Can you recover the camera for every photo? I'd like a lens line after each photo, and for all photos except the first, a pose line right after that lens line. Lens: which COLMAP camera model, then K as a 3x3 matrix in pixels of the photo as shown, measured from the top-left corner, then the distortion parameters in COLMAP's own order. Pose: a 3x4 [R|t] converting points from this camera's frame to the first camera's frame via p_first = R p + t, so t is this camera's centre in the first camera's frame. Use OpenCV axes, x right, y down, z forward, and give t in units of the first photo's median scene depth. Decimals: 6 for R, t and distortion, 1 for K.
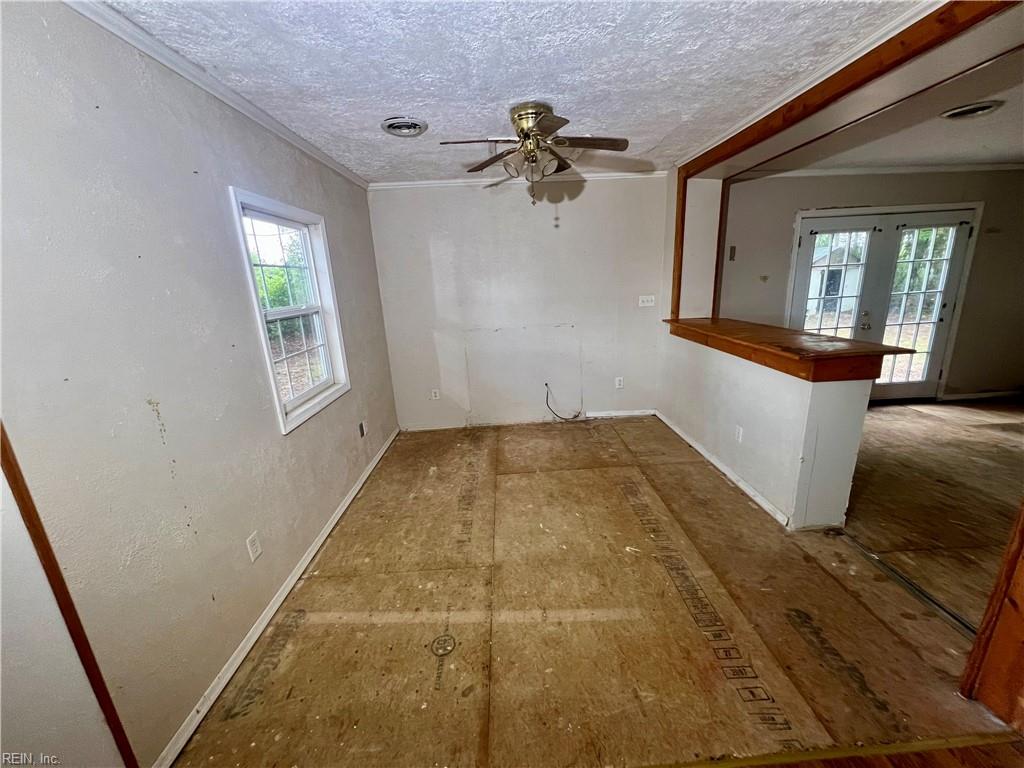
lens RADIAL K [[410.6, 0, 512.5], [0, 410.6, 386.2], [0, 0, 1]] dist [-0.000581, -0.000025]
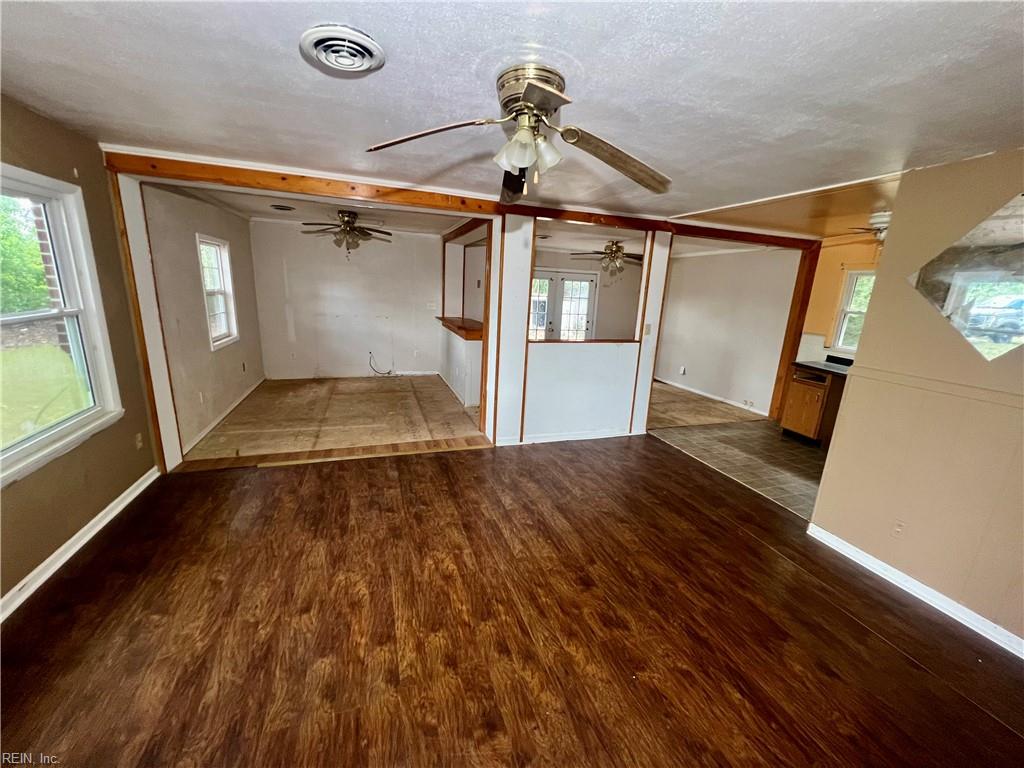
lens RADIAL K [[409.4, 0, 511.2], [0, 409.4, 385.7], [0, 0, 1]] dist [-0.001304, 0.000000]
pose [[0.949144, 0.024984, 0.313850, 0.120799], [-0.017264, 0.999477, -0.027354, 0.178833], [-0.314369, 0.020545, 0.949079, -0.778558]]
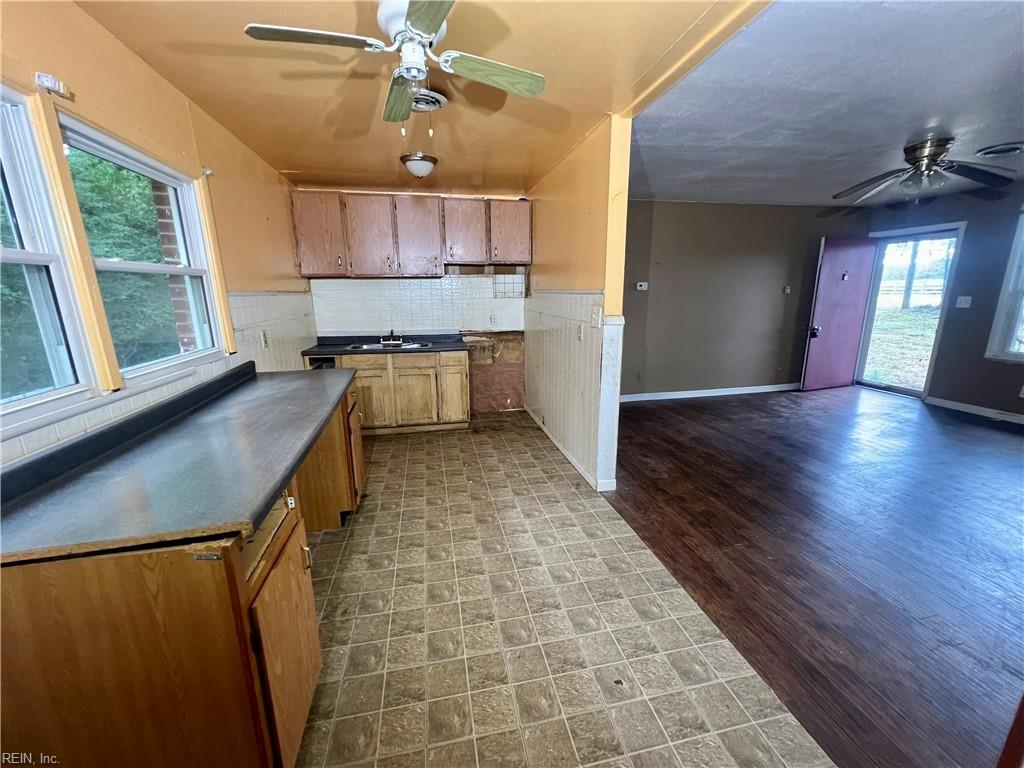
lens RADIAL K [[409.4, 0, 511.2], [0, 409.4, 385.7], [0, 0, 1]] dist [-0.001304, 0.000000]
pose [[-0.981262, 0.104318, -0.161998, 1.168500], [0.014438, 0.878207, 0.478062, -0.107142], [0.192139, 0.466765, -0.863257, 0.289915]]
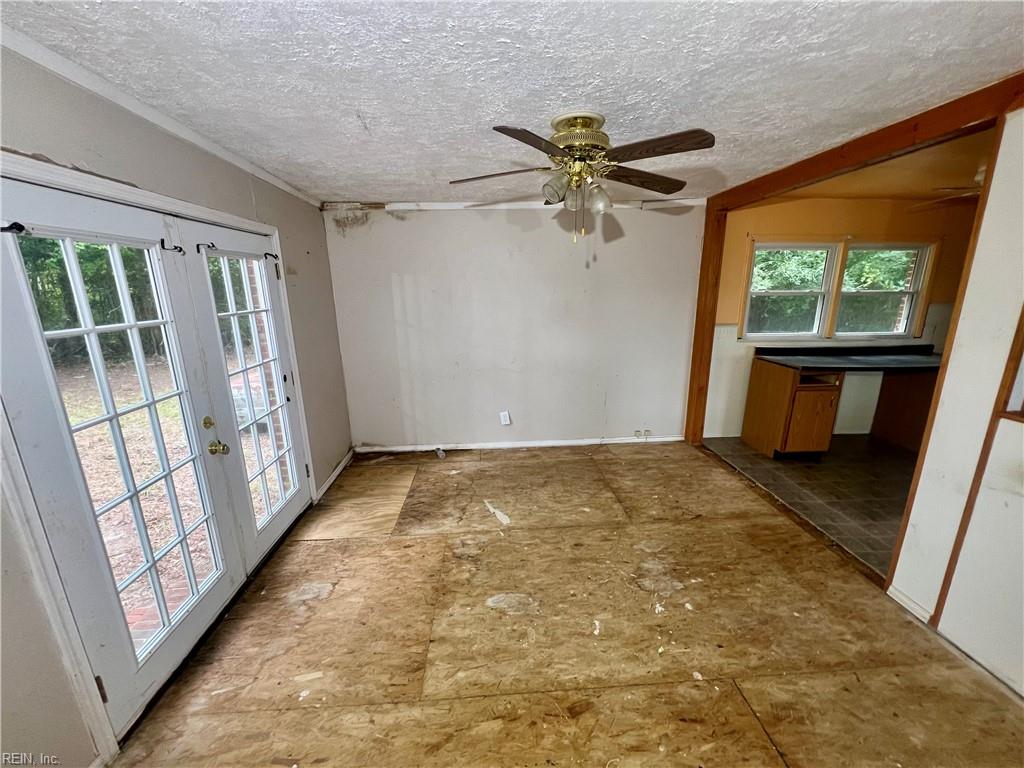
lens RADIAL K [[410.6, 0, 512.5], [0, 410.6, 386.2], [0, 0, 1]] dist [-0.000581, -0.000025]
pose [[-0.033908, -0.187949, 0.981593, 0.427290], [0.267503, 0.944616, 0.190110, -0.232041], [-0.962960, 0.269026, 0.018247, 0.698932]]
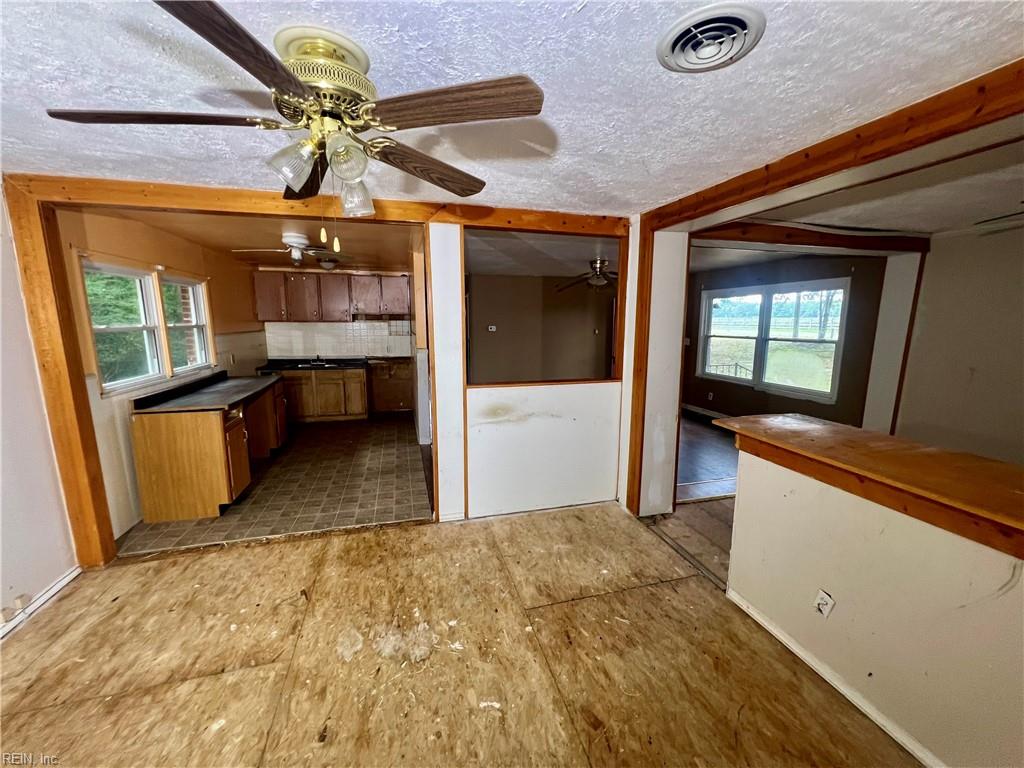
lens RADIAL K [[409.7, 0, 511.3], [0, 409.7, 387.9], [0, 0, 1]] dist [-0.001245, -0.000069]
pose [[-0.969128, 0.088852, -0.229990, 0.919584], [-0.017016, 0.906481, 0.421904, -0.321877], [0.245969, 0.412793, -0.876984, 0.941802]]
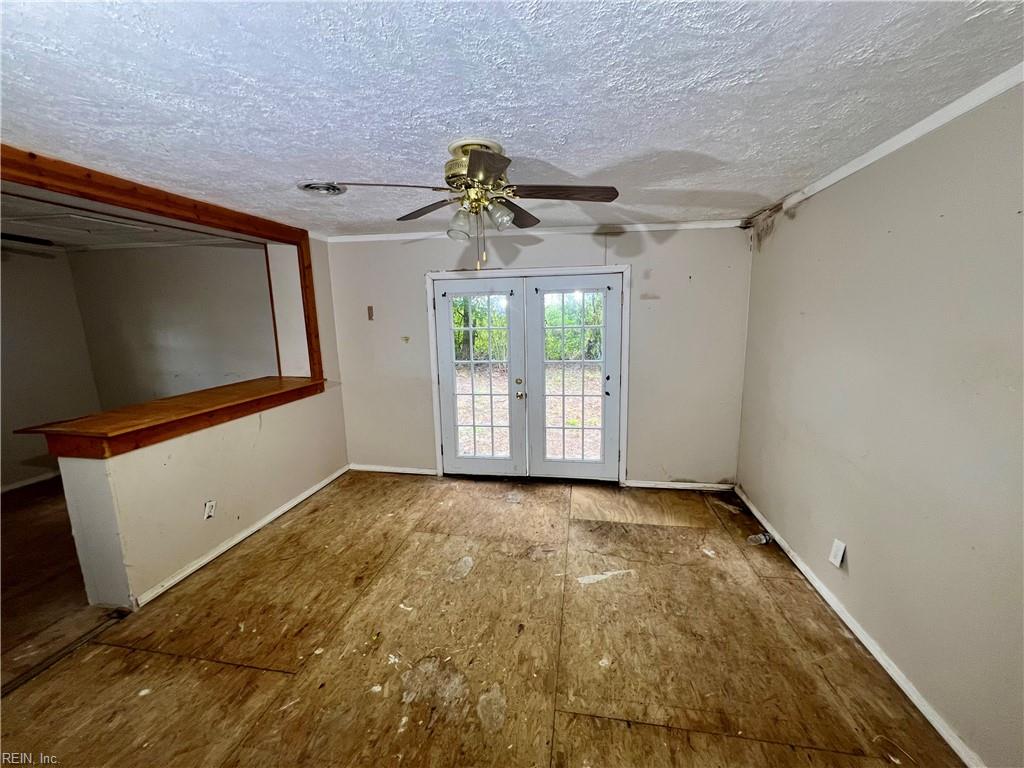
lens RADIAL K [[409.4, 0, 511.2], [0, 409.4, 385.7], [0, 0, 1]] dist [-0.001304, 0.000000]
pose [[0.980469, 0.064183, -0.185907, 1.108046], [-0.079159, 0.994091, -0.074277, -0.106754], [0.180041, 0.087543, 0.979756, 0.111698]]
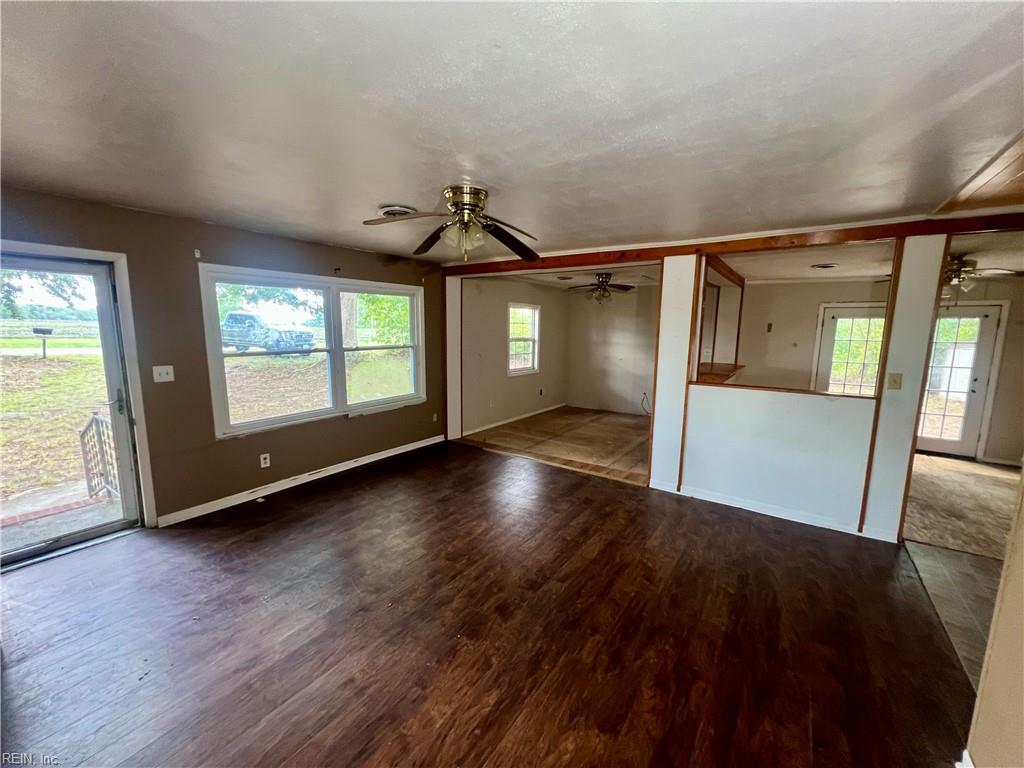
lens RADIAL K [[409.4, 0, 511.2], [0, 409.4, 385.7], [0, 0, 1]] dist [-0.001304, 0.000000]
pose [[0.801552, 0.144840, -0.580117, 0.712844], [-0.206143, 0.977674, -0.040729, 0.170361], [0.561266, 0.152234, 0.813514, -0.836321]]
